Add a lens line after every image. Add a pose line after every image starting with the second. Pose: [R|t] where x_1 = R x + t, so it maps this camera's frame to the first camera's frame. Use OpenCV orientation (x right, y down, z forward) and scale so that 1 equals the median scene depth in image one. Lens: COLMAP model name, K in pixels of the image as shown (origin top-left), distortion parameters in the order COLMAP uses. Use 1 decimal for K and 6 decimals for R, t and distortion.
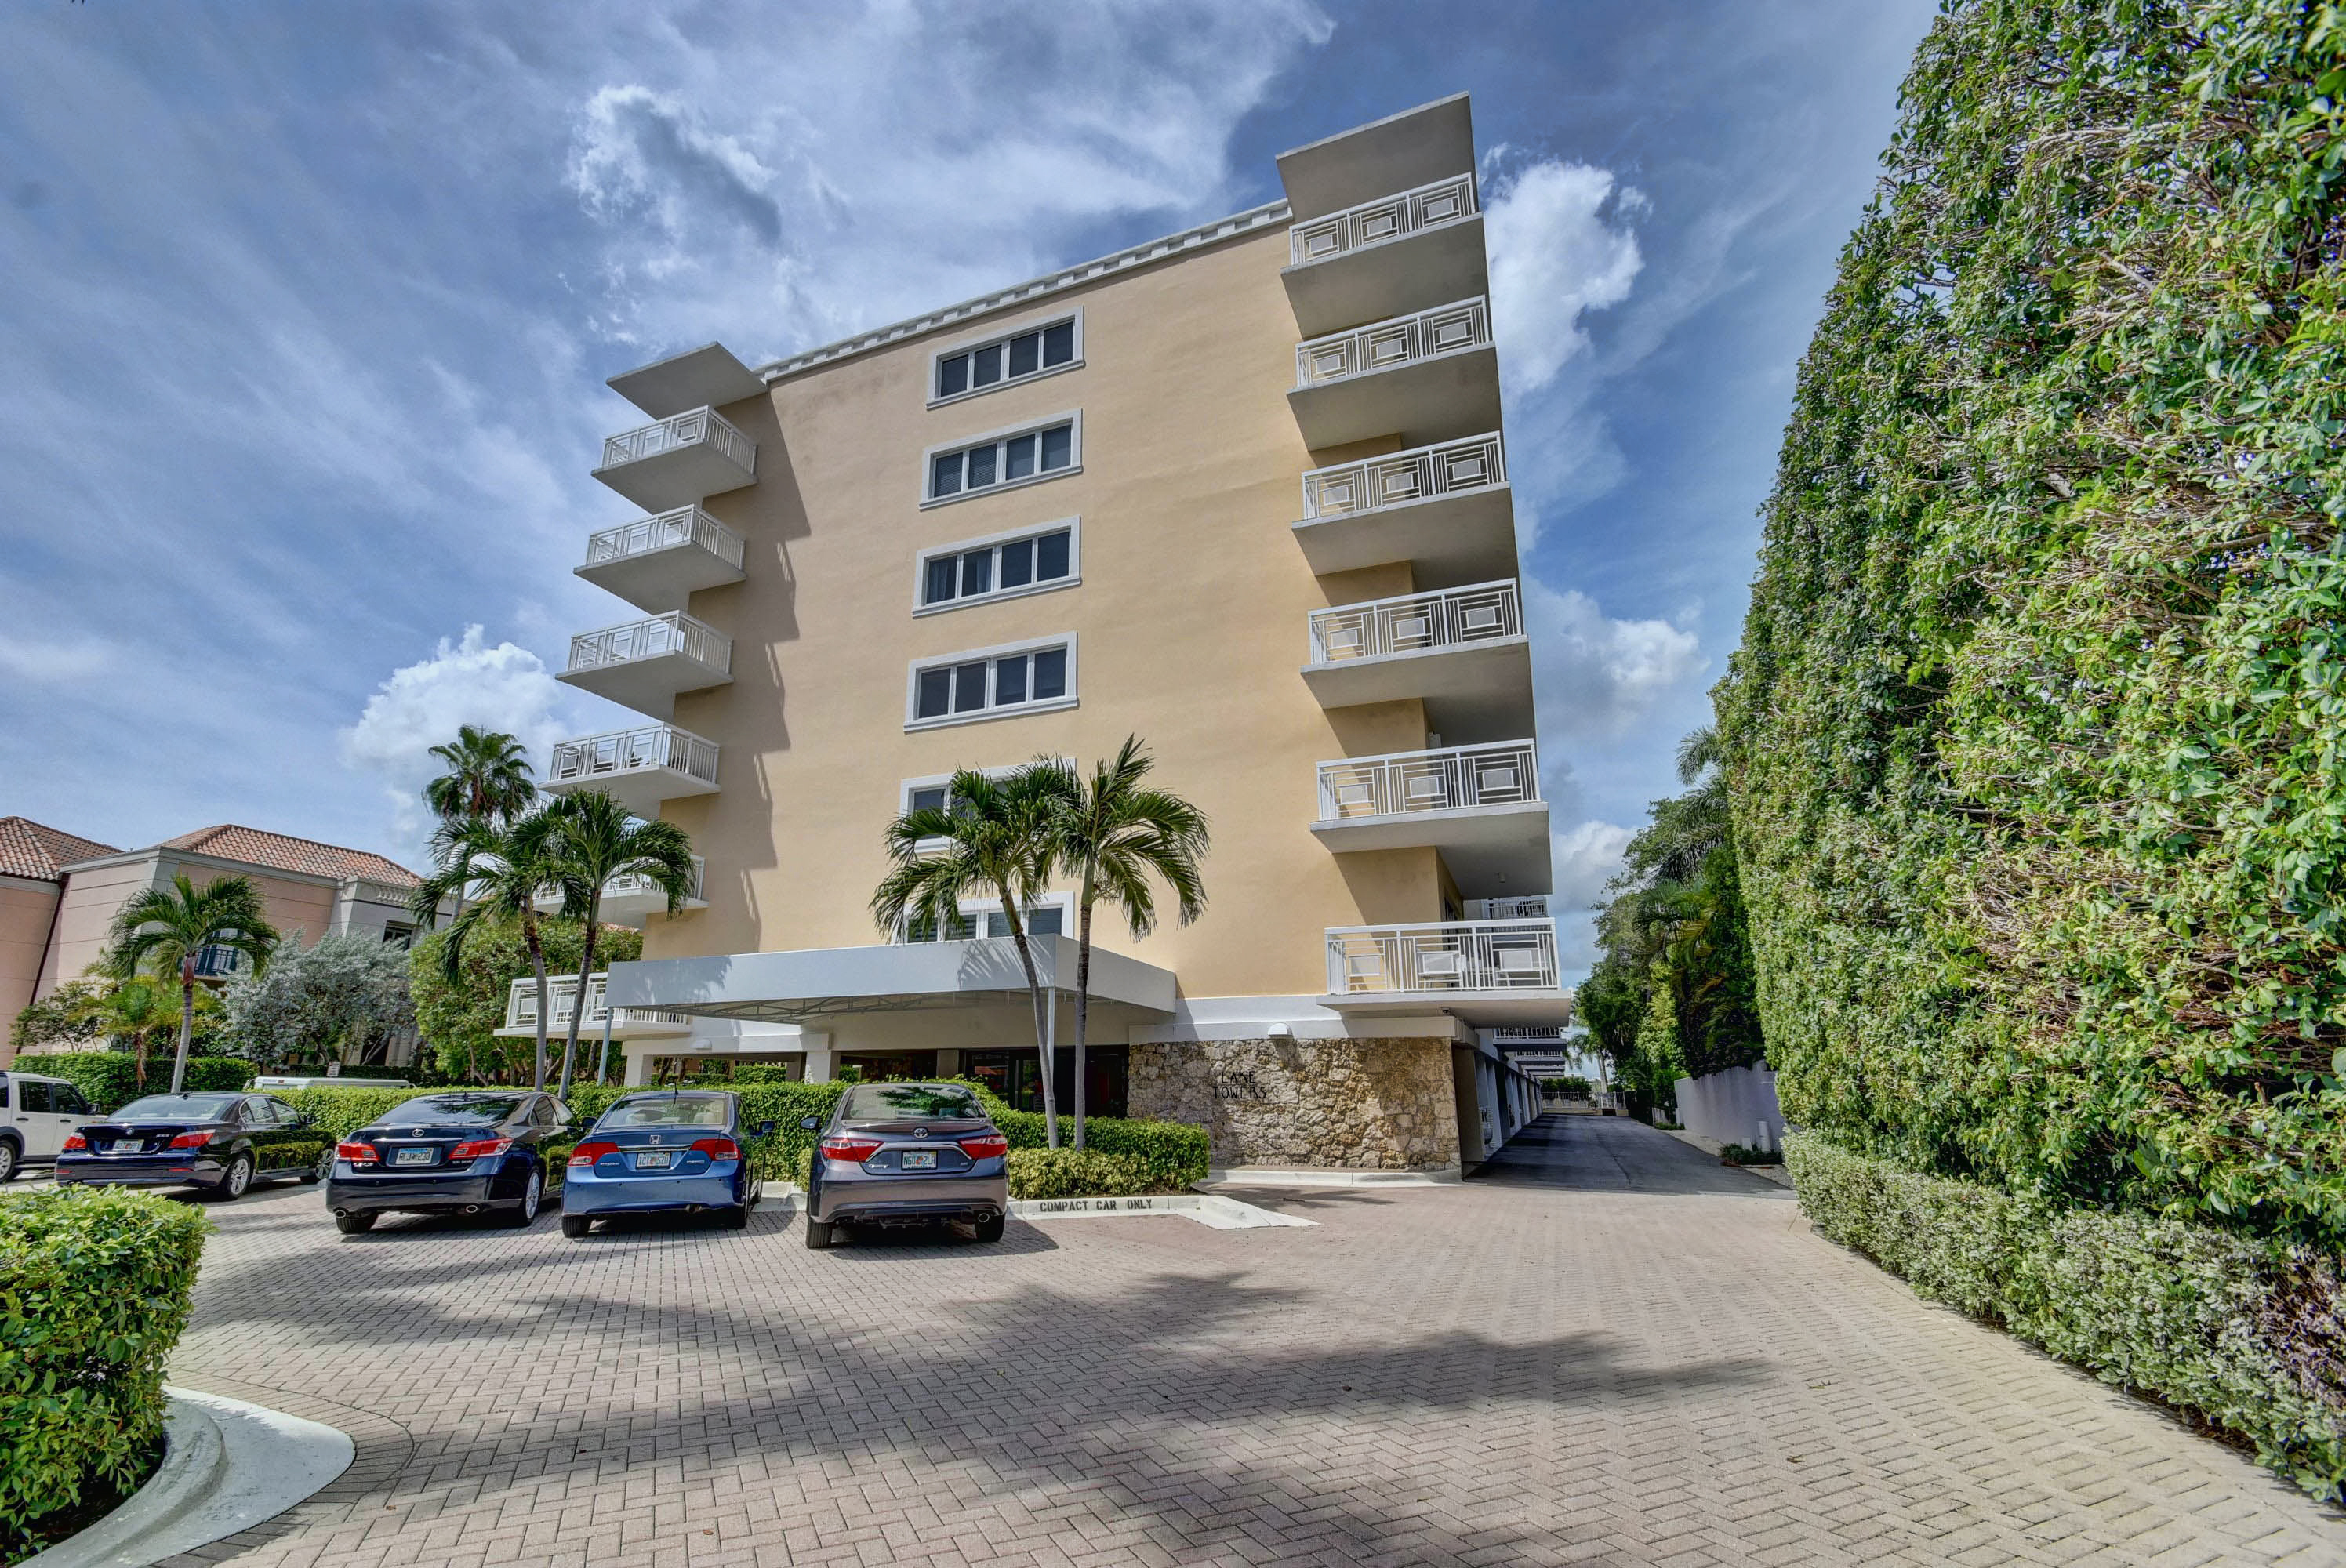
lens RADIAL K [[1017.2, 0, 1172.2], [0, 1017.2, 798.5], [0, 0, 1]] dist [-0.001826, 0.000190]
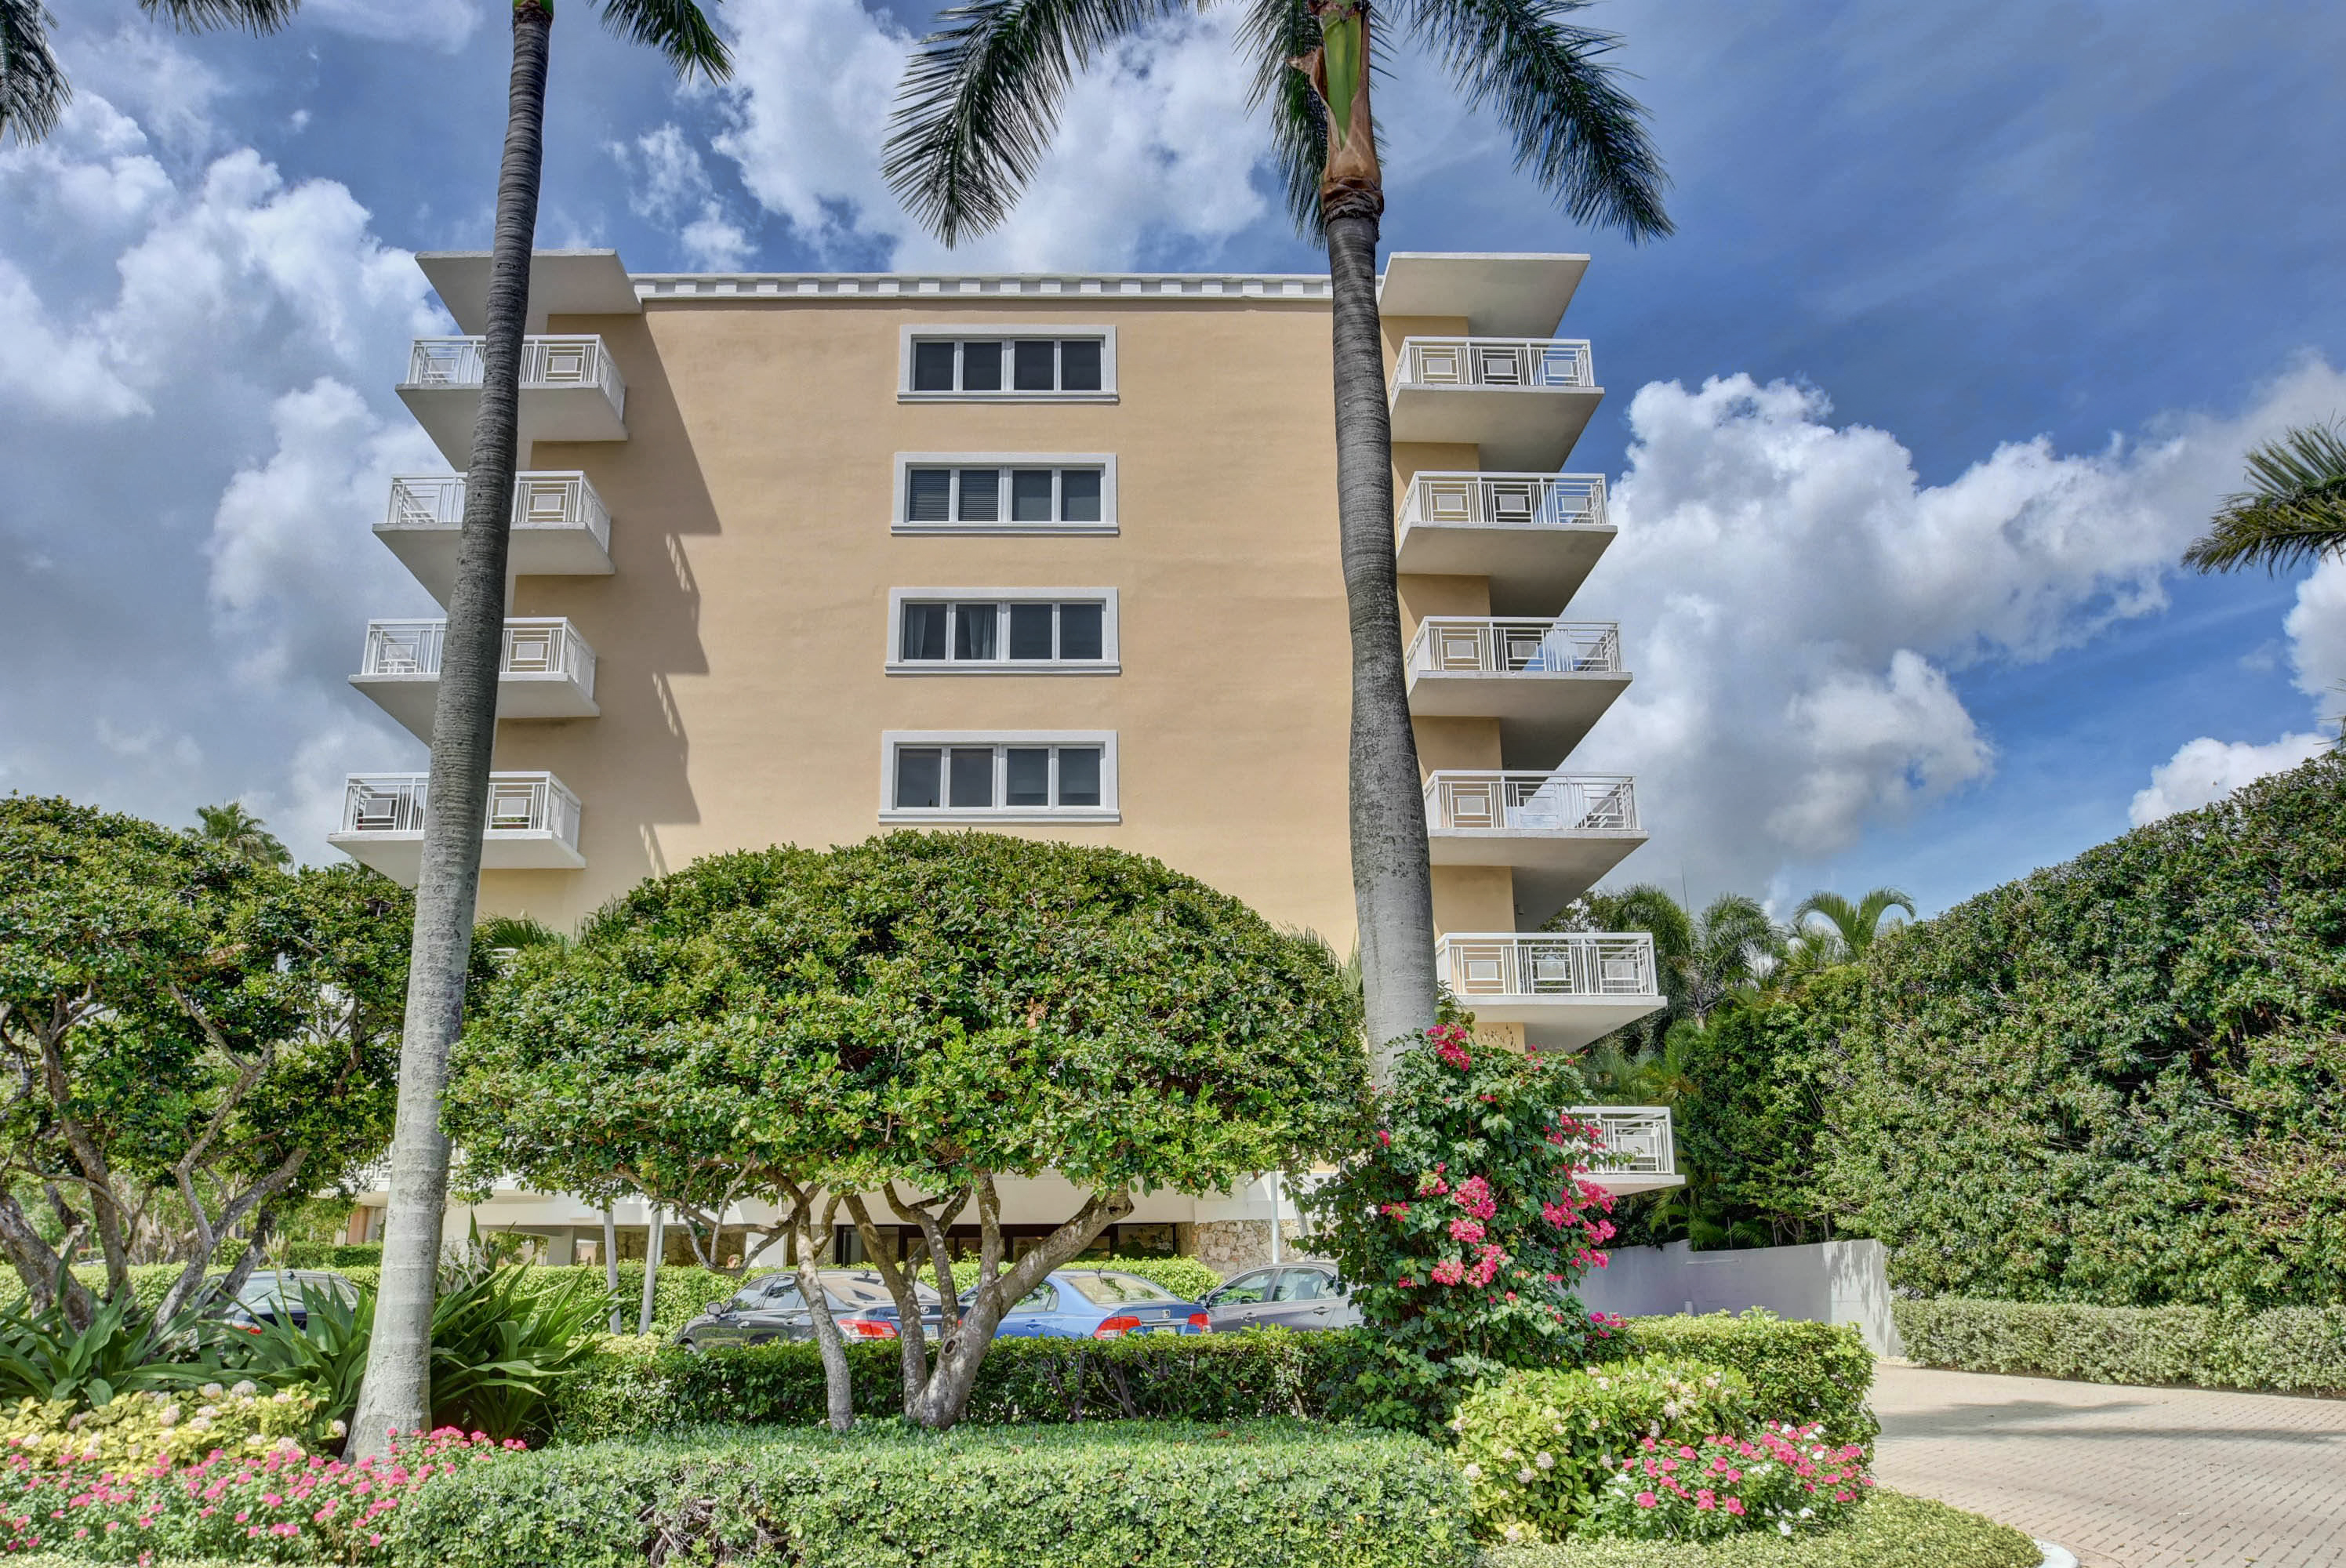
lens RADIAL K [[1614.4, 0, 1168.1], [0, 1614.4, 780.2], [0, 0, 1]] dist [-0.008484, -0.000883]
pose [[0.920648, 0.112371, 0.373872, -0.507039], [-0.101914, 0.993649, -0.047692, -0.058189], [-0.376857, 0.005804, 0.926253, -0.241161]]
